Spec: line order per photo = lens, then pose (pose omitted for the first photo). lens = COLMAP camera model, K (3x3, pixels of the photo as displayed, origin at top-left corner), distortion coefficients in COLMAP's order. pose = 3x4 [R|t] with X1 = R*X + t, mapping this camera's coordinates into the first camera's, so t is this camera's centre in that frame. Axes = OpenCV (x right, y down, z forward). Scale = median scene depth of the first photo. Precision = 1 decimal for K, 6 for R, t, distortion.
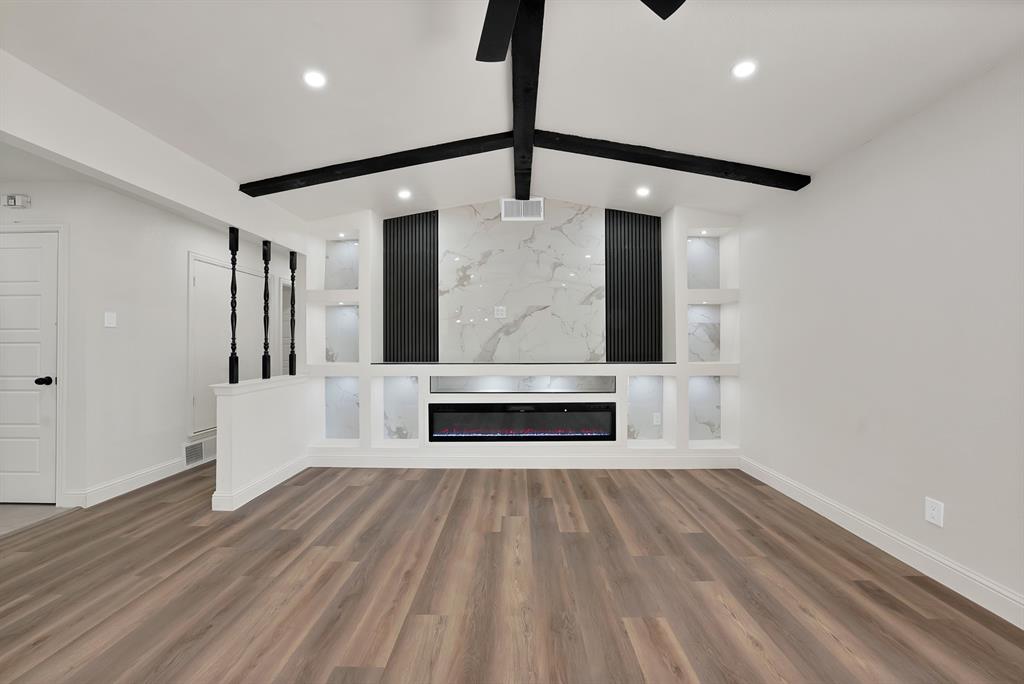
lens RADIAL K [[372.0, 0, 509.5], [0, 372.0, 338.4], [0, 0, 1]] dist [-0.030132, 0.007048]
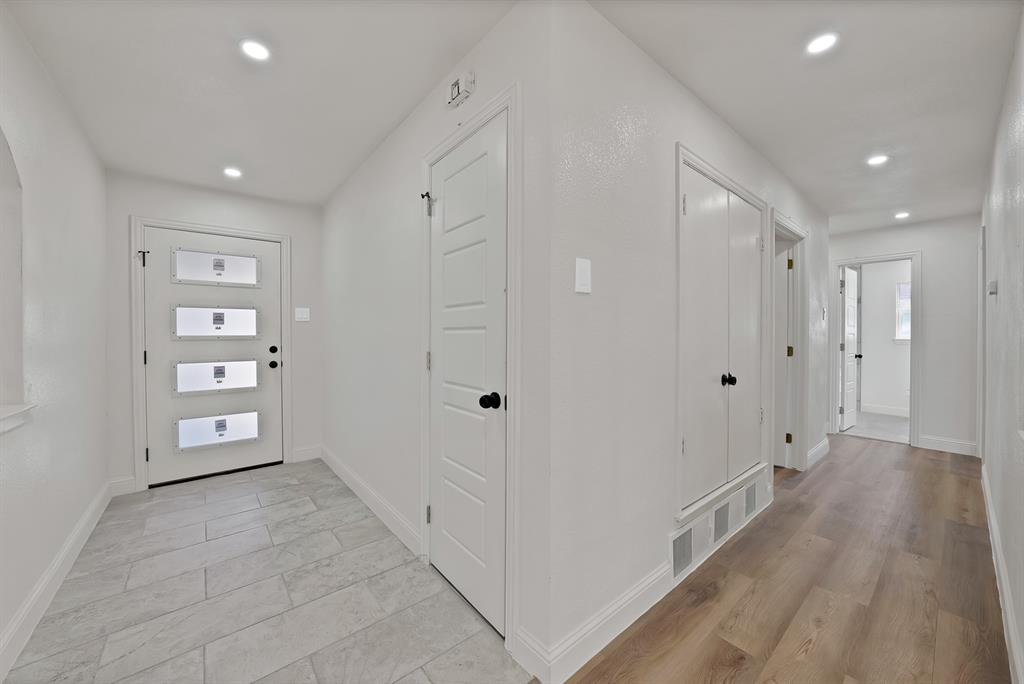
lens RADIAL K [[372.0, 0, 509.5], [0, 372.0, 338.4], [0, 0, 1]] dist [-0.030132, 0.007048]
pose [[0.645778, 0.012422, -0.763424, -0.858763], [0.004235, 0.999794, 0.019850, 0.016037], [0.763514, -0.016052, 0.645592, 0.671413]]
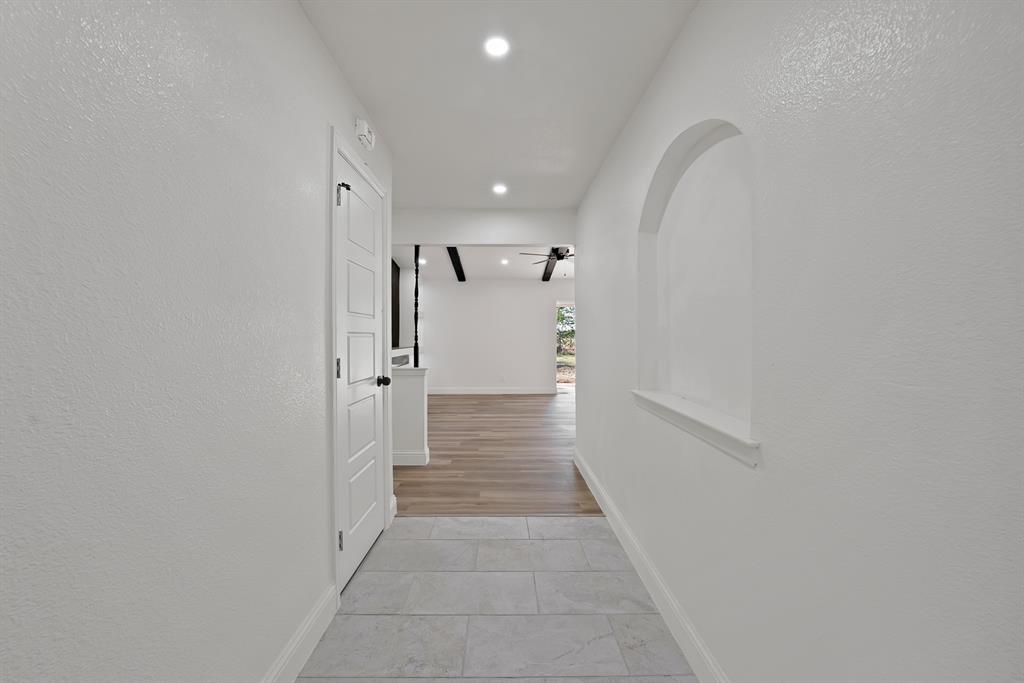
lens RADIAL K [[372.0, 0, 509.5], [0, 372.0, 337.9], [0, 0, 1]] dist [-0.030132, 0.007048]
pose [[-0.020497, -0.004756, 0.999779, -2.122726], [-0.010072, 0.999939, 0.004550, 0.011884], [-0.999739, -0.009976, -0.020544, 0.729773]]
